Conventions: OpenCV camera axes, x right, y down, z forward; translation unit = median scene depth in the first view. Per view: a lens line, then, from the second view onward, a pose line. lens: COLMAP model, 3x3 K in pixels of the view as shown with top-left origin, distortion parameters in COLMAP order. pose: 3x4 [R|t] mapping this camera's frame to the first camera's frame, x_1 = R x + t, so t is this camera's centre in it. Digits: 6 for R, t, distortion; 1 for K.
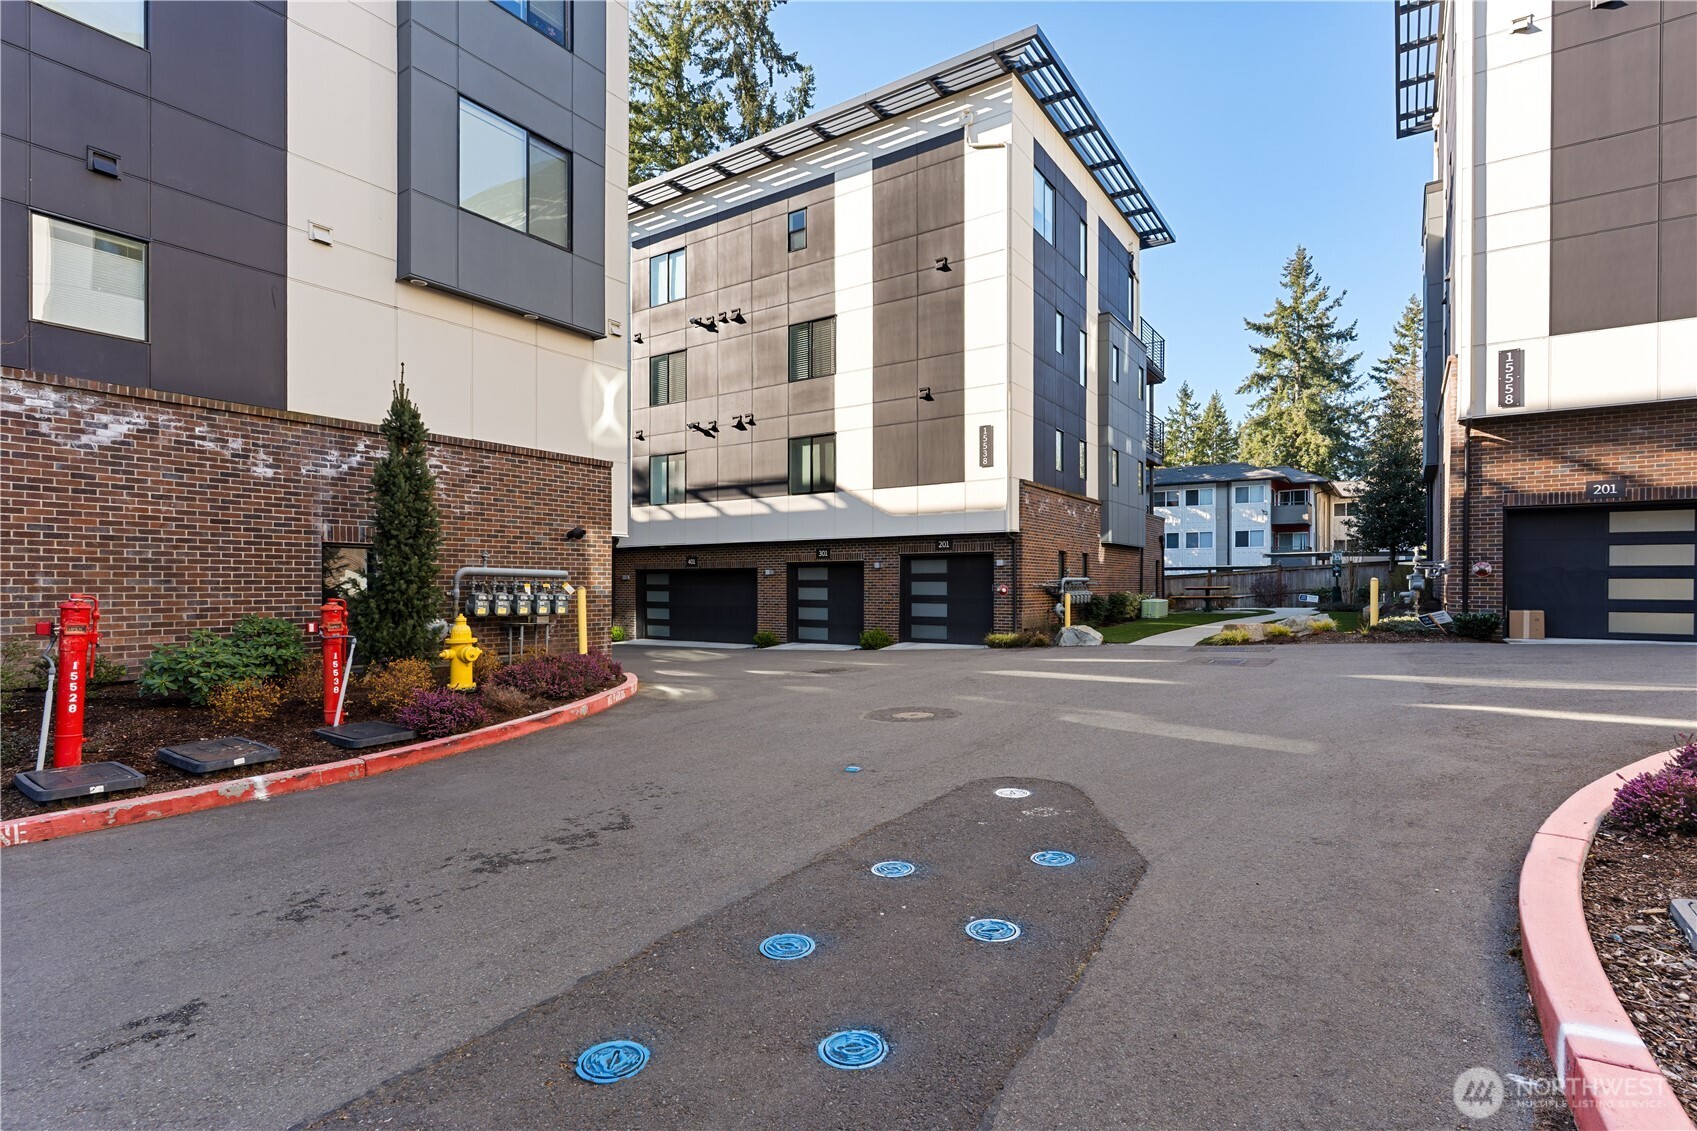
lens RADIAL K [[809.3, 0, 847.3], [0, 809.3, 590.3], [0, 0, 1]] dist [0.000957, -0.000012]
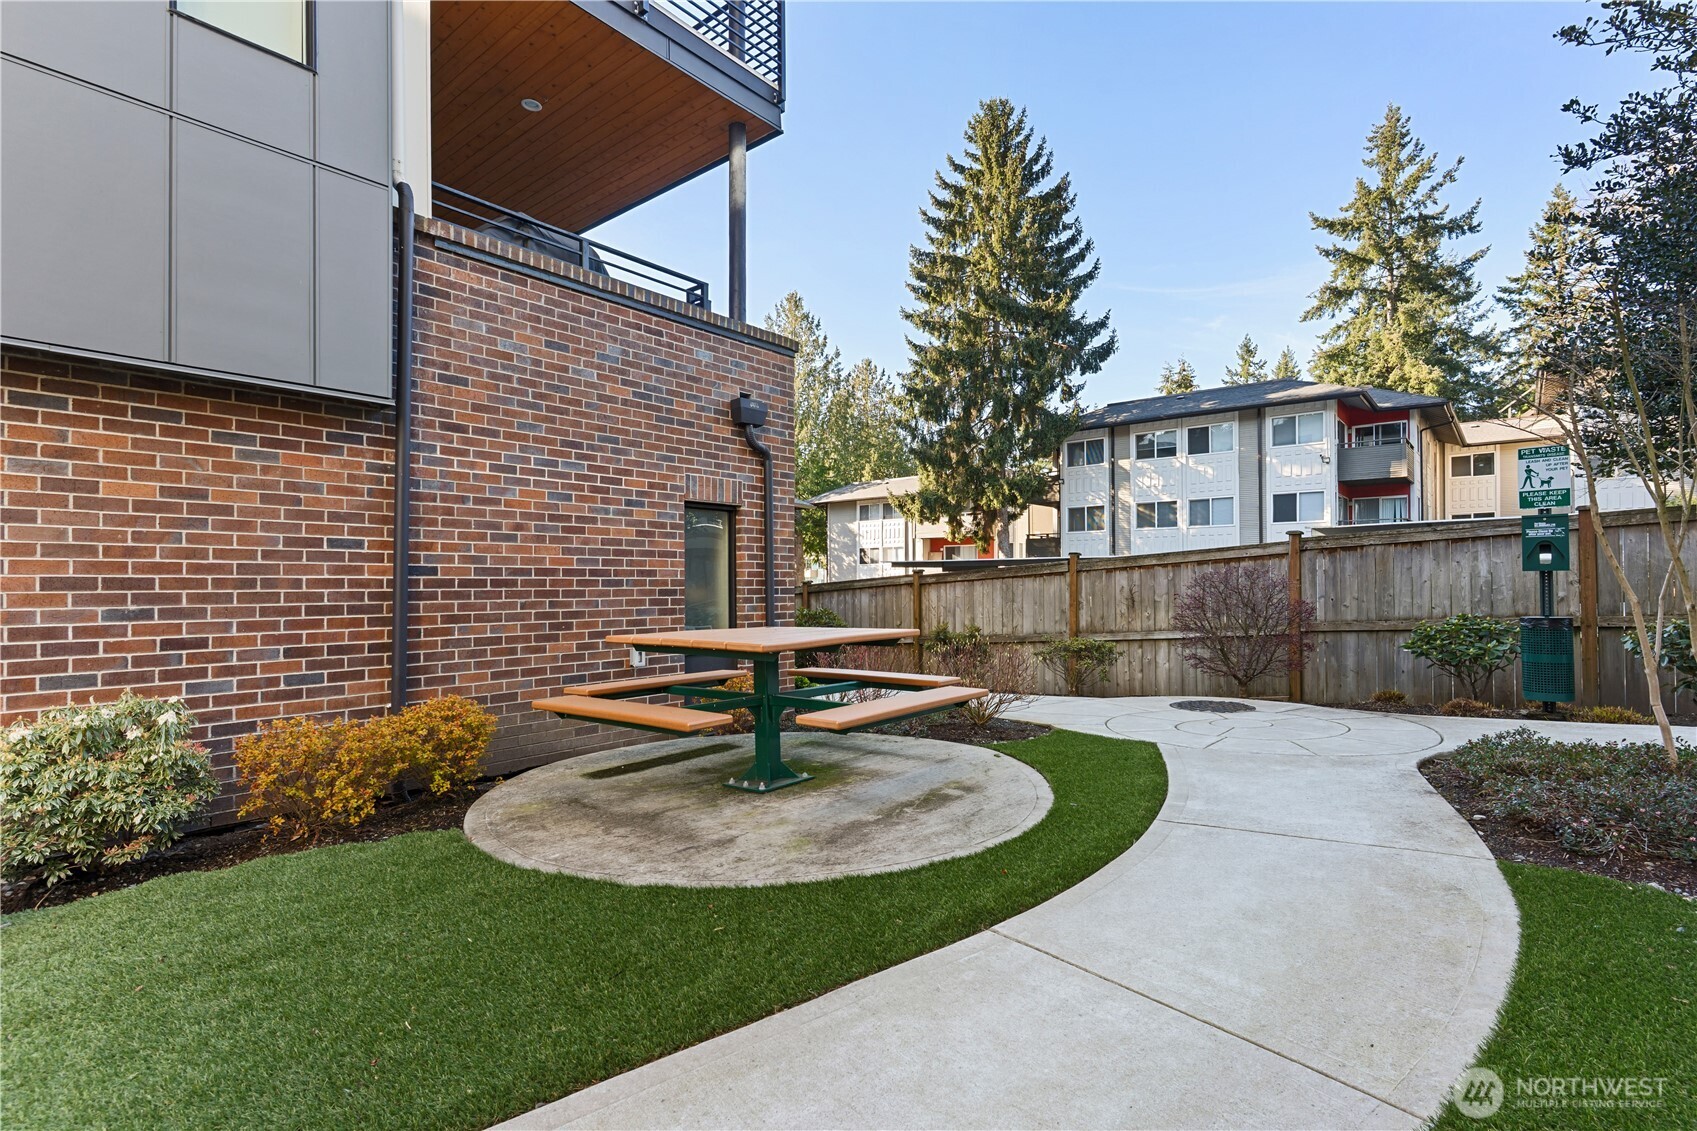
lens RADIAL K [[798.9, 0, 849.7], [0, 798.9, 576.8], [0, 0, 1]] dist [0.002342, 0.000539]
pose [[0.995593, -0.003408, -0.093719, 0.156222], [0.002014, 0.999886, -0.014967, -0.004308], [0.093759, 0.014712, 0.995486, 0.272618]]
